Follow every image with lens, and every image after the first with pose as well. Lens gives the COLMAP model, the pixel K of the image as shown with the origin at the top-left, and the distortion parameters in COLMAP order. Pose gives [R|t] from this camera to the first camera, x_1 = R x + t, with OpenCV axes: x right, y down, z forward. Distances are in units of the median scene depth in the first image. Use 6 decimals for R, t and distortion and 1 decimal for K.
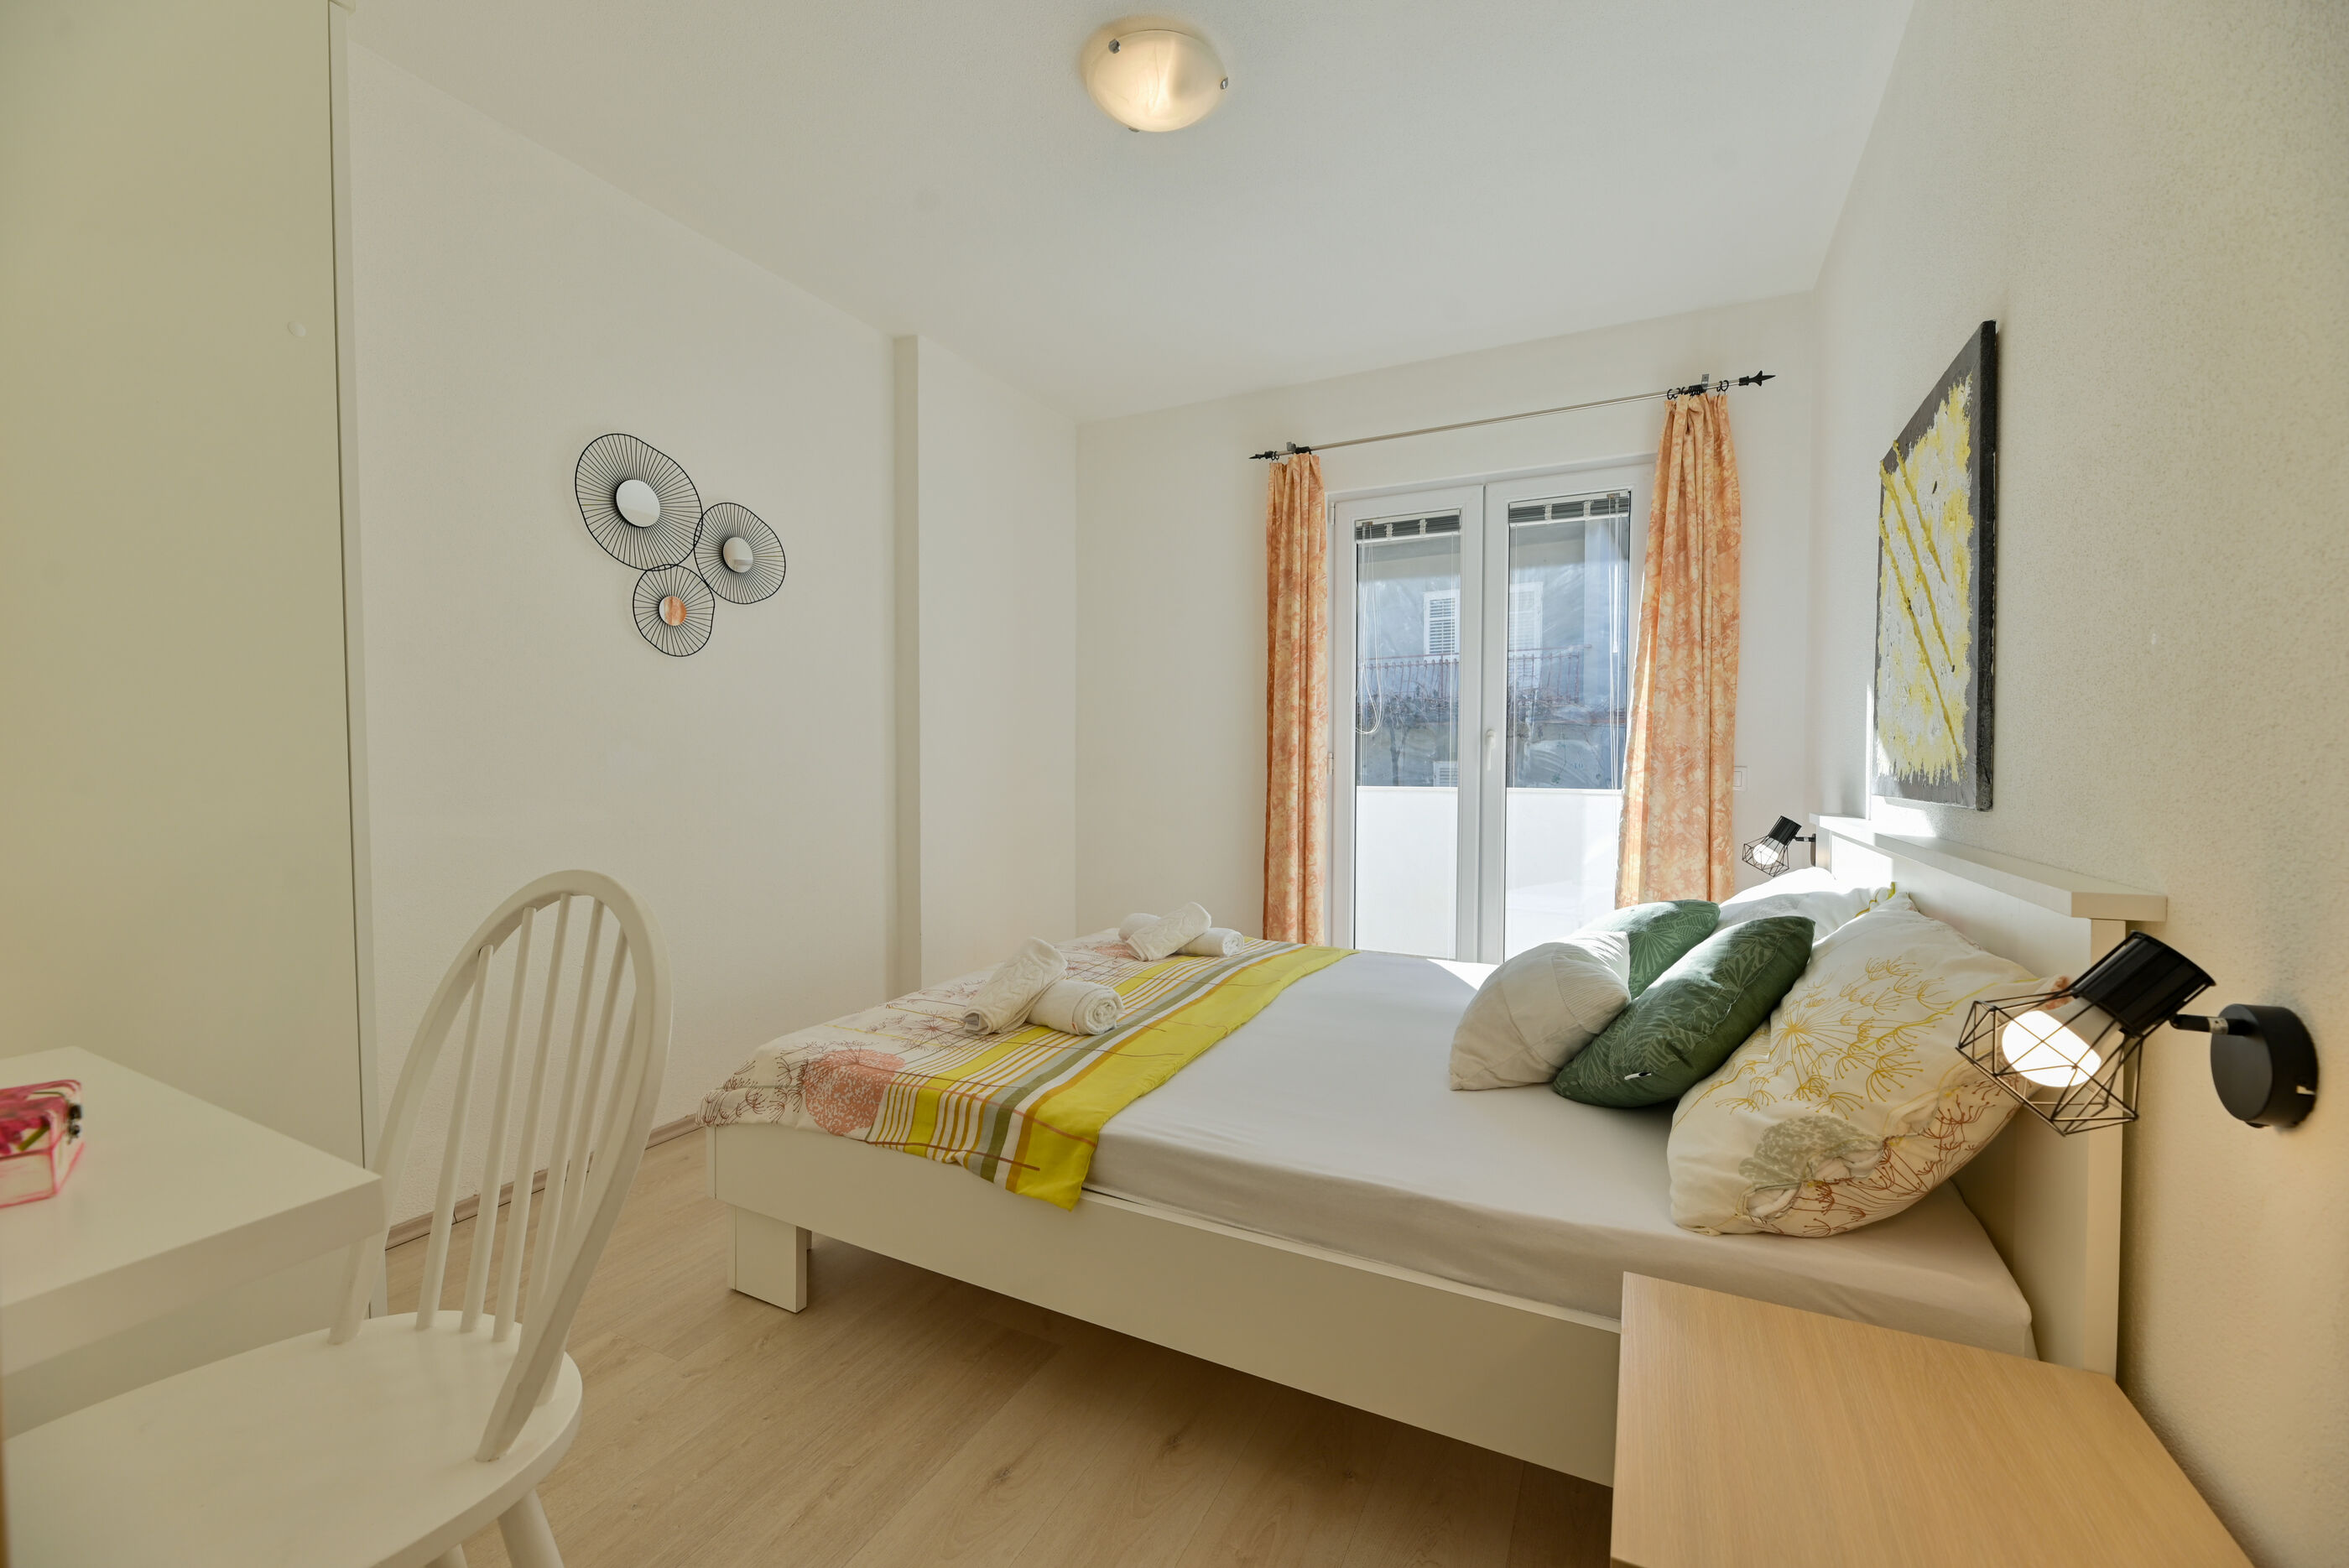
lens RADIAL K [[941.3, 0, 1174.1], [0, 941.3, 784.8], [0, 0, 1]] dist [0.000178, -0.003666]
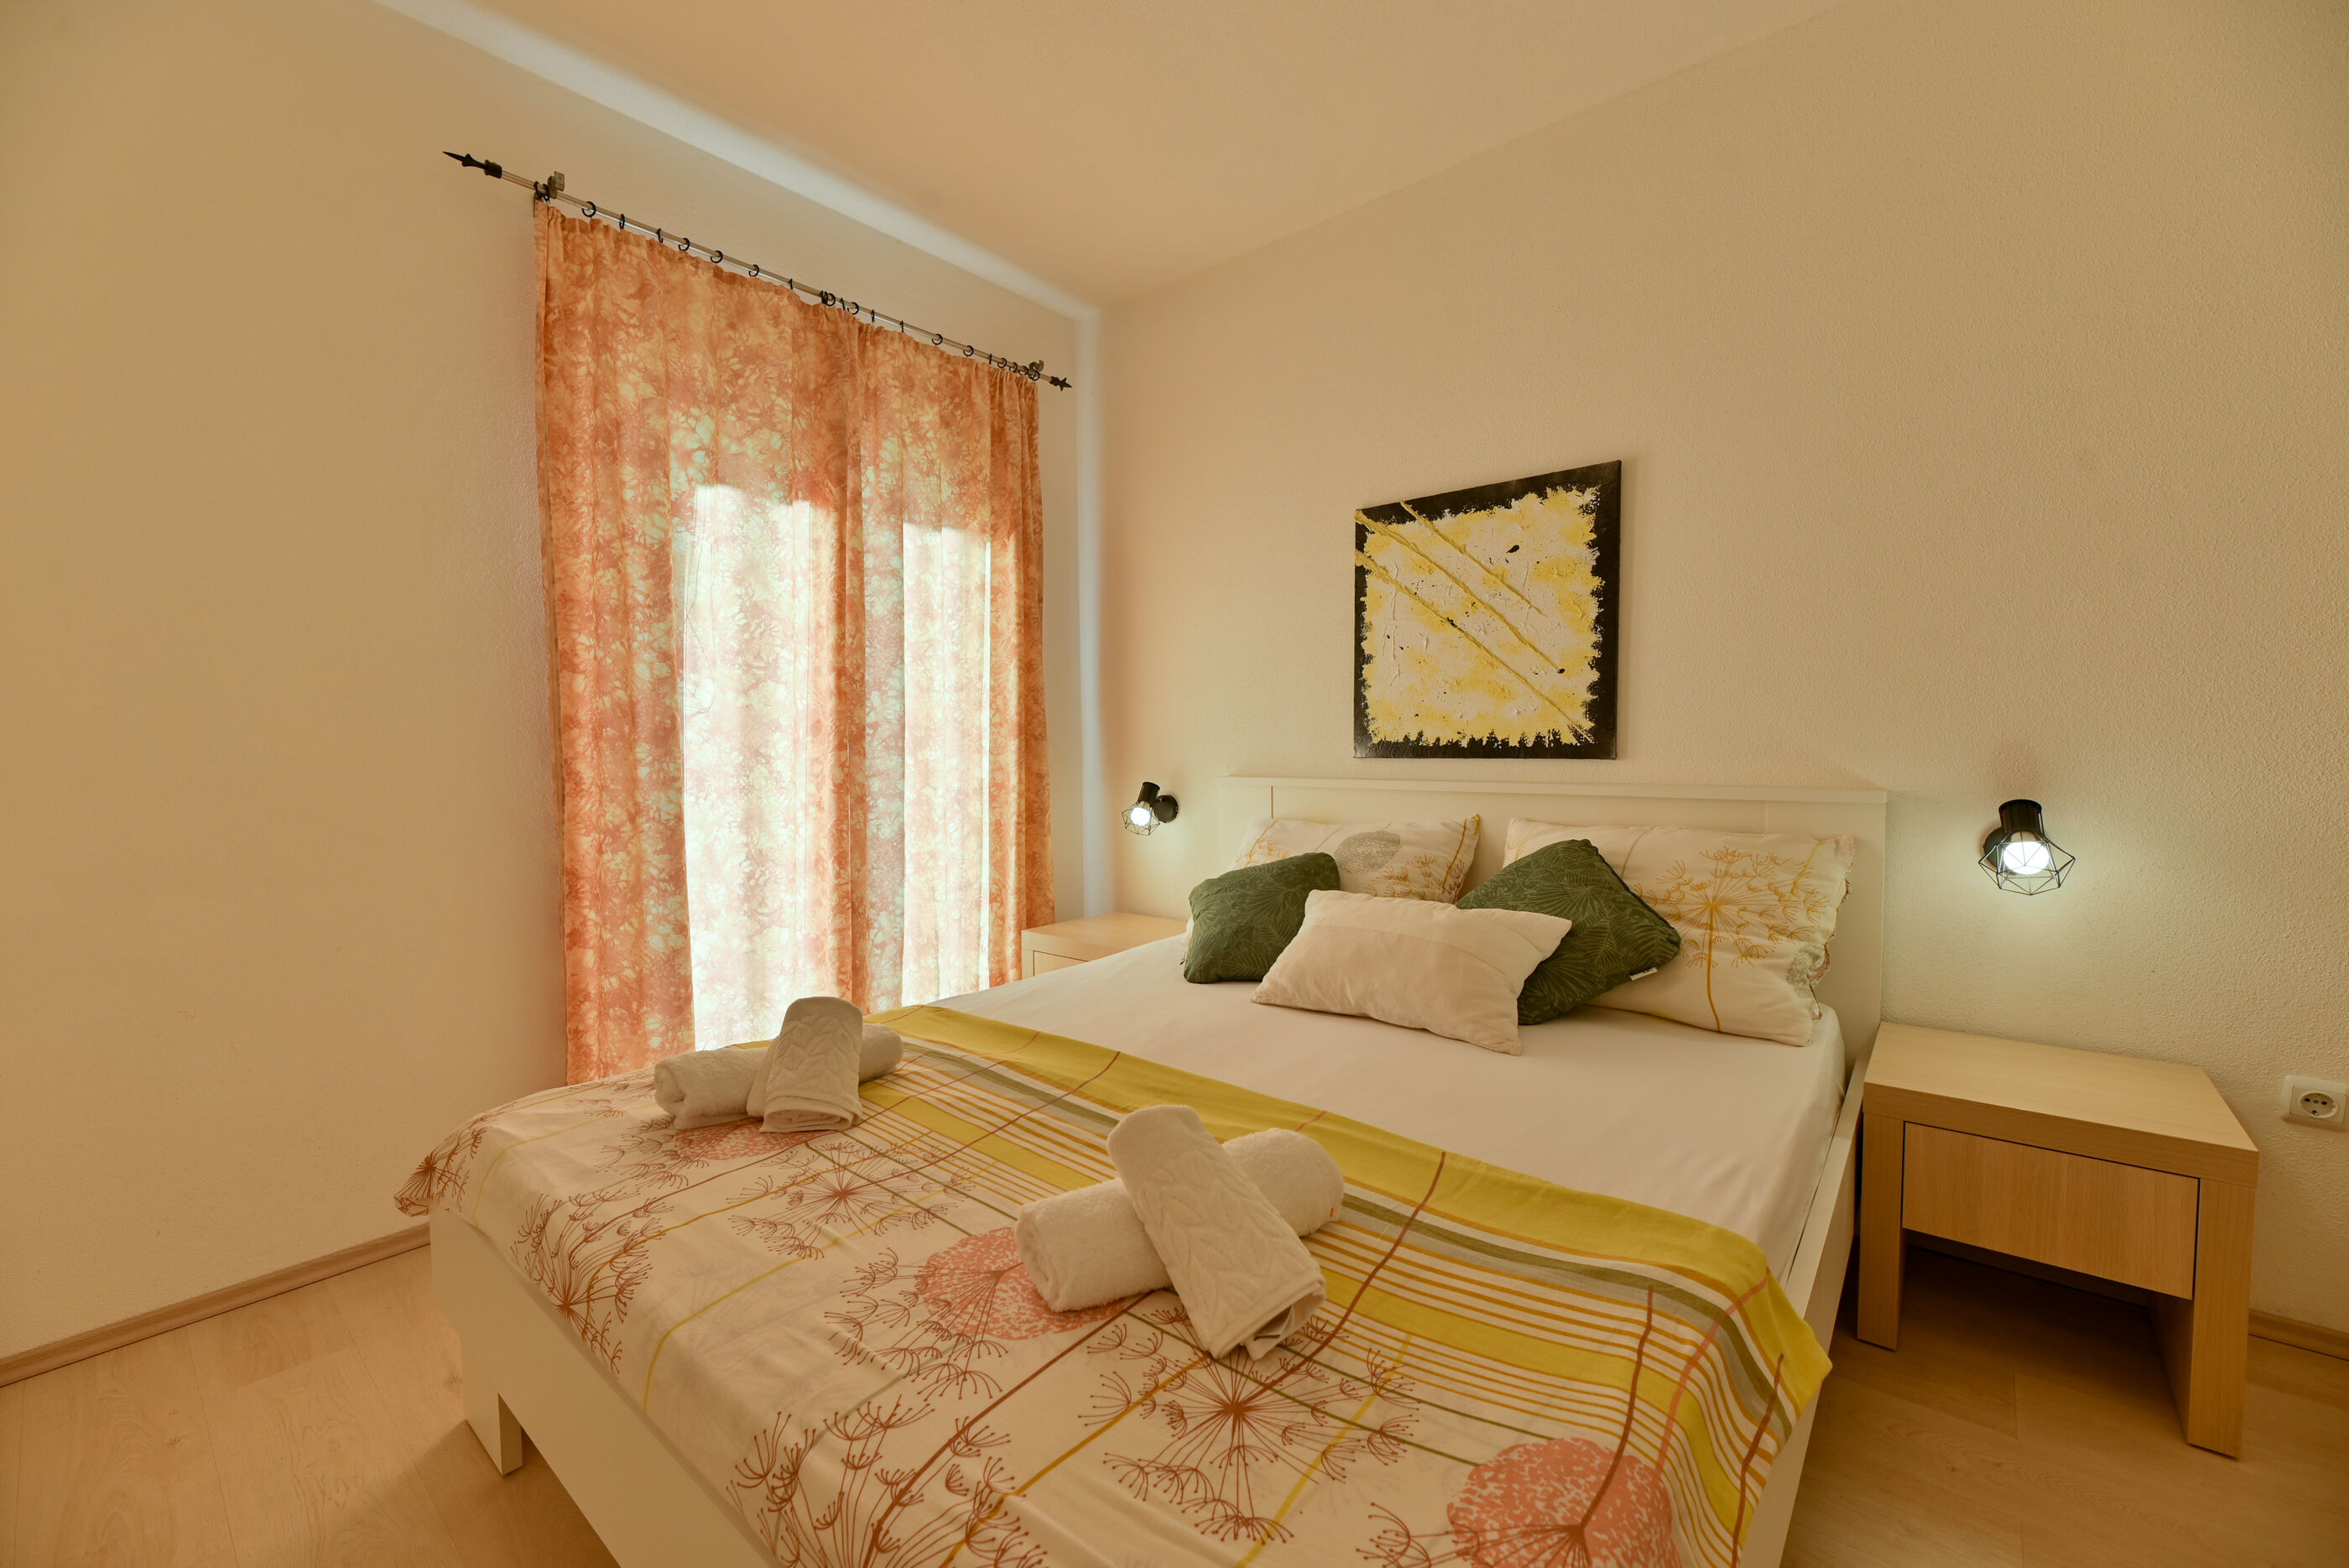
lens RADIAL K [[941.3, 0, 1173.1], [0, 941.3, 785.3], [0, 0, 1]] dist [0.000178, -0.003666]
pose [[0.239414, -0.053024, 0.969469, -0.634751], [0.034870, 0.998333, 0.045992, -0.021050], [-0.970291, 0.022794, 0.240864, 0.929909]]
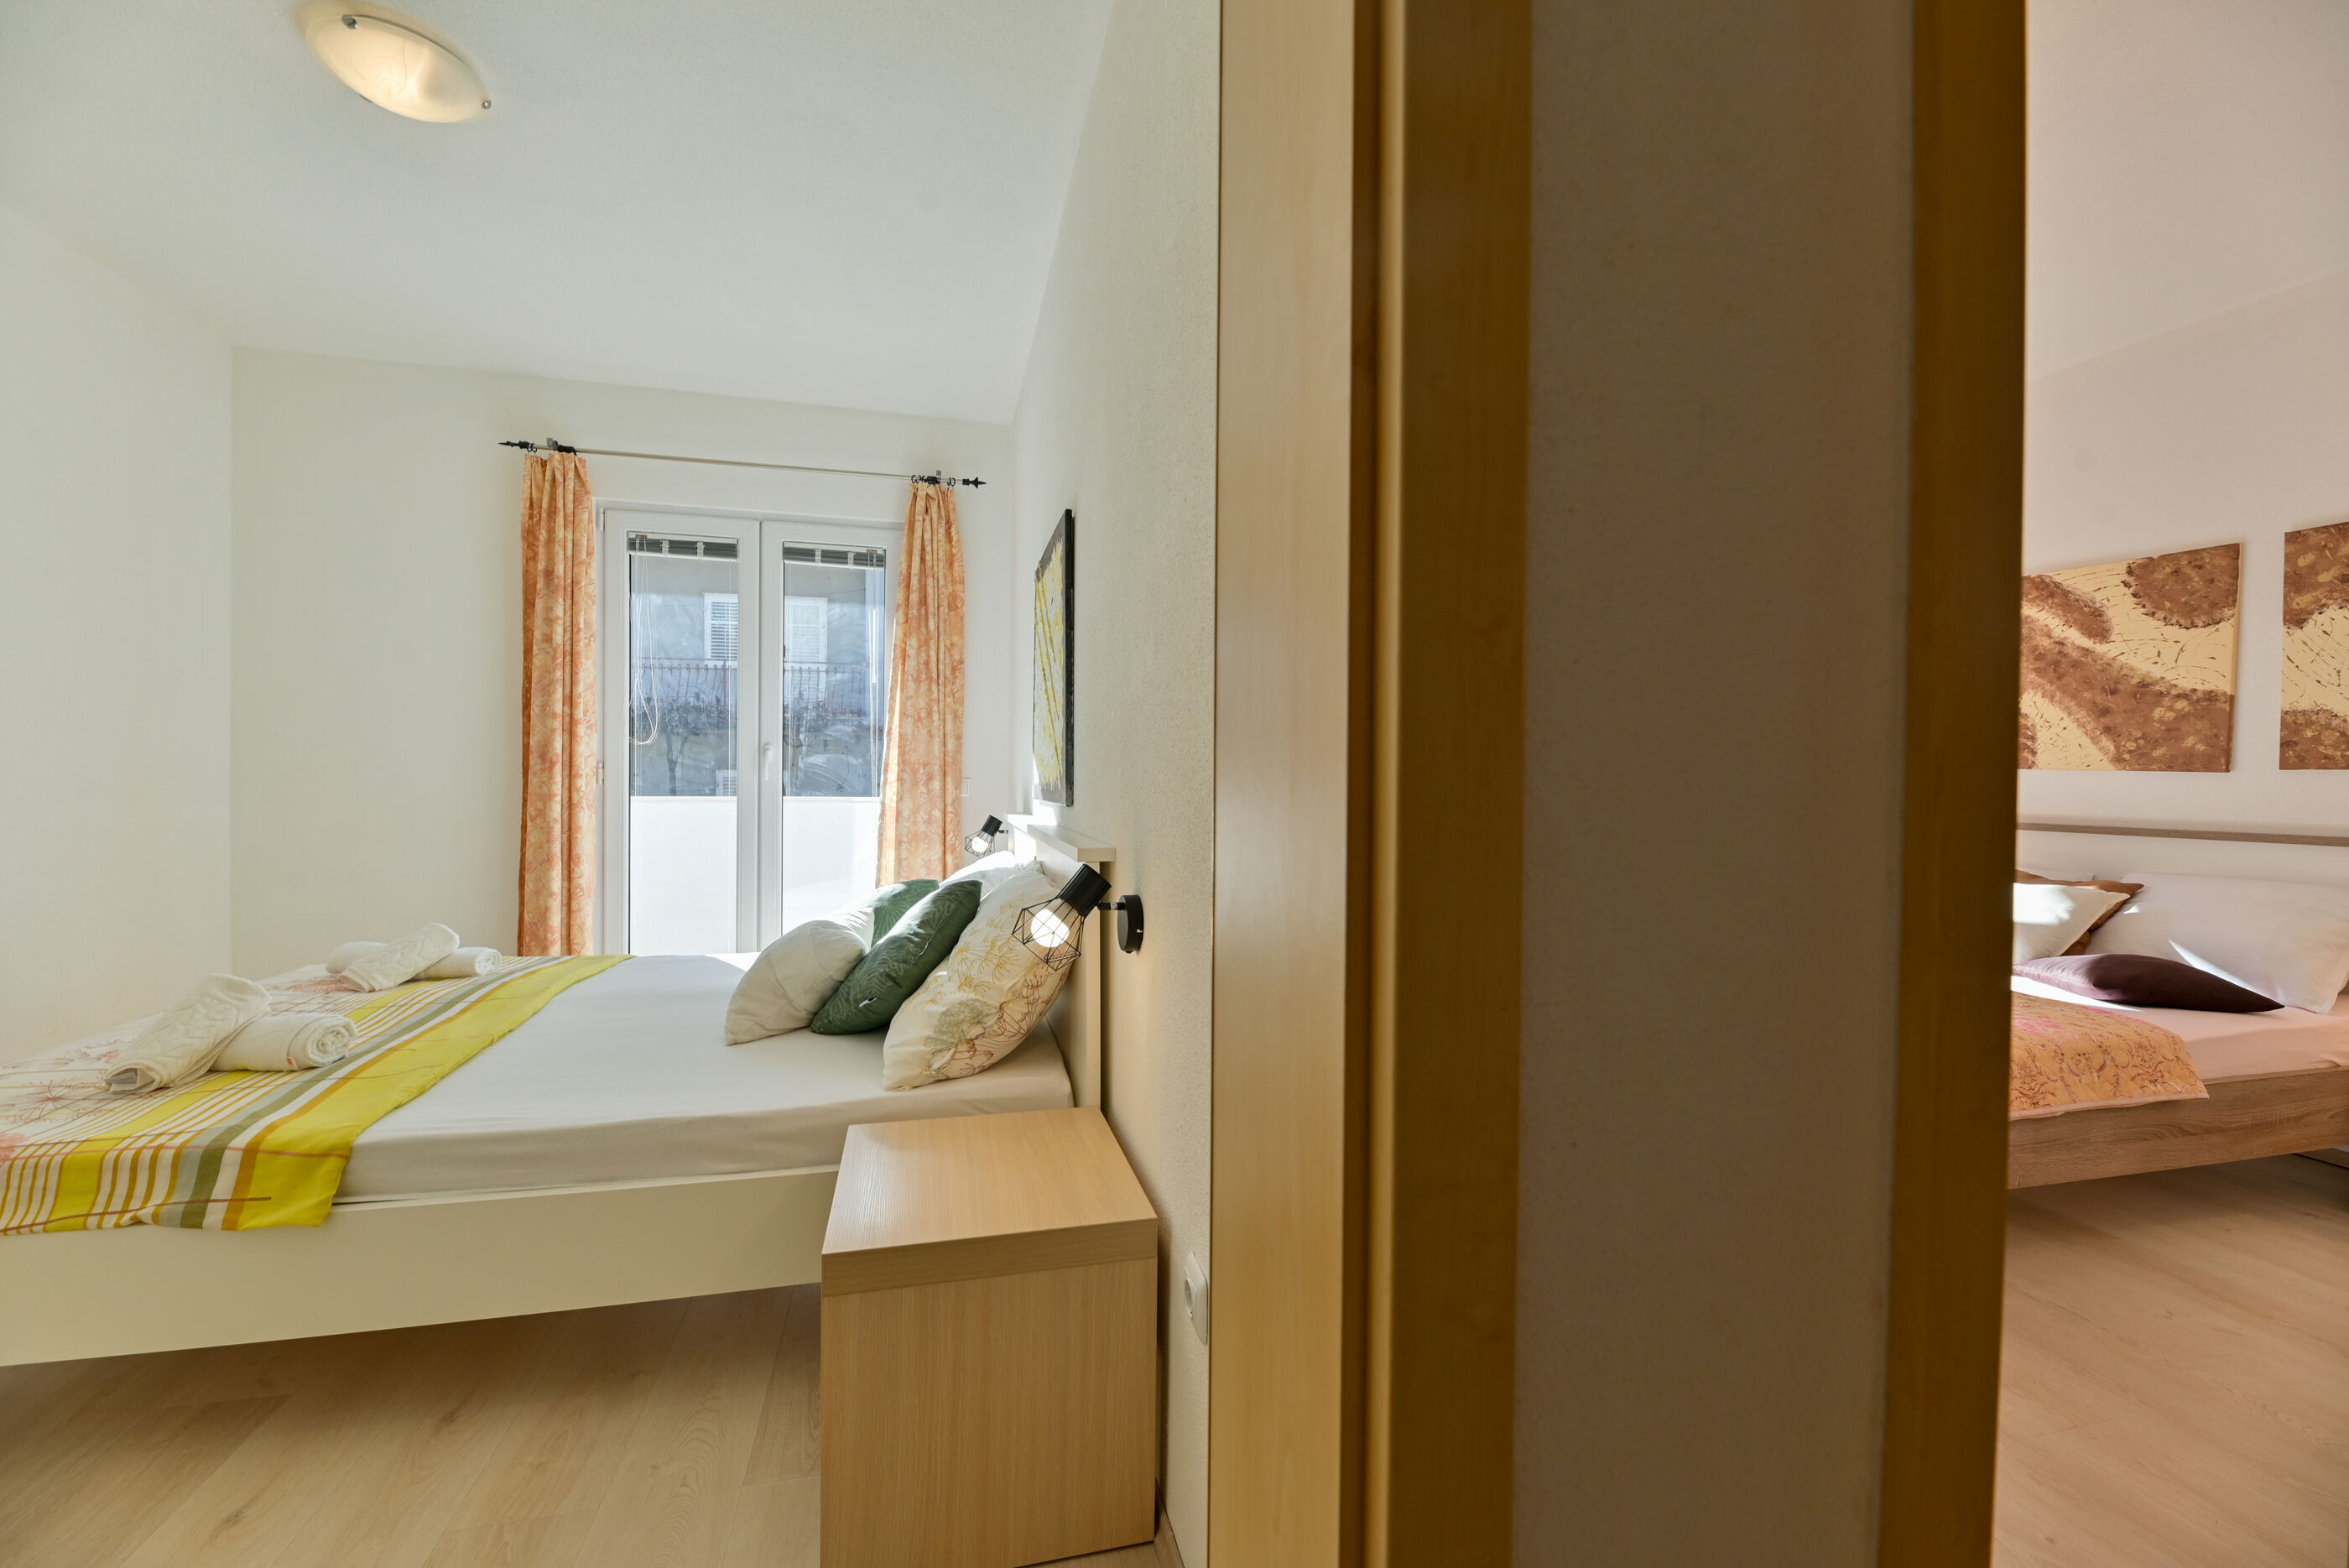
lens RADIAL K [[941.3, 0, 1167.0], [0, 941.3, 787.2], [0, 0, 1]] dist [0.000178, -0.003666]
pose [[0.754447, -0.003339, 0.656353, -0.059744], [0.007867, 0.999961, -0.003956, 0.001131], [-0.656314, 0.008148, 0.754444, -0.240396]]
